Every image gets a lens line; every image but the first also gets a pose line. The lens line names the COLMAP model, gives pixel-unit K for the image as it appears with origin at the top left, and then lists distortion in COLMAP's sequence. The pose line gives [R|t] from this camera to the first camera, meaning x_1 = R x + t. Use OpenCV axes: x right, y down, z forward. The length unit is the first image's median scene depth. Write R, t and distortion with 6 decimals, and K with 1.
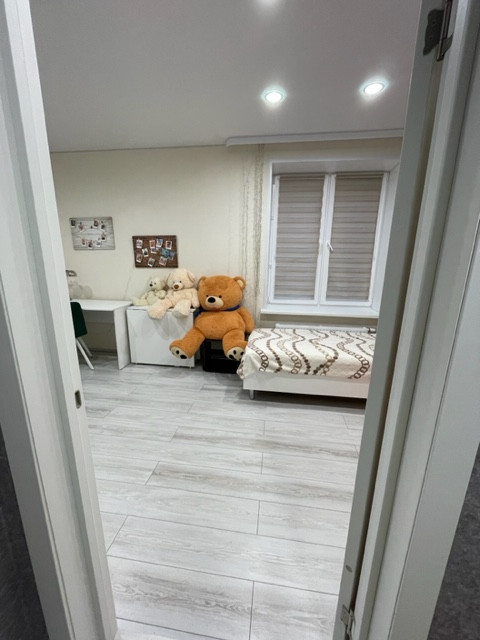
lens RADIAL K [[257.1, 0, 238.8], [0, 257.1, 321.4], [0, 0, 1]] dist [-0.004291, -0.000624]
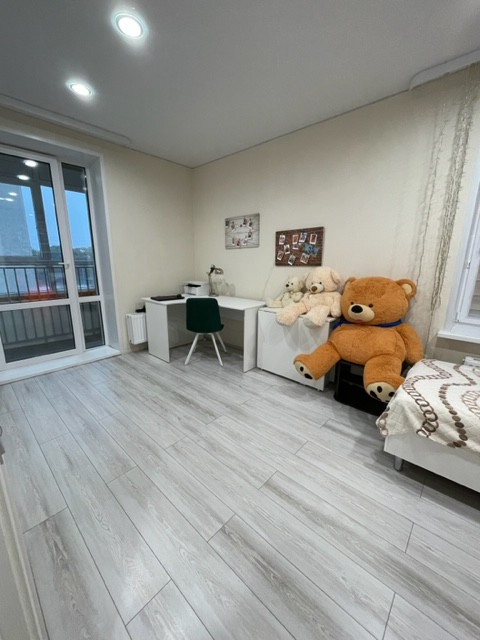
lens RADIAL K [[257.1, 0, 239.7], [0, 257.1, 320.7], [0, 0, 1]] dist [-0.004291, -0.000624]
pose [[0.823157, 0.122386, -0.554468, 0.030496], [-0.129727, 0.991204, 0.026194, -0.026049], [0.552797, 0.050368, 0.831793, 0.201113]]
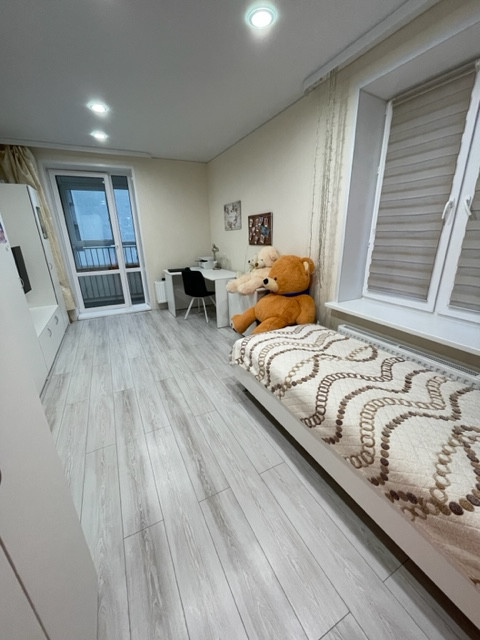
lens RADIAL K [[257.1, 0, 241.4], [0, 257.1, 321.2], [0, 0, 1]] dist [-0.004291, -0.000624]
pose [[0.573453, 0.240742, -0.783068, 0.620055], [-0.160764, 0.970332, 0.180583, -0.097262], [0.803310, 0.022333, 0.595142, 0.361785]]
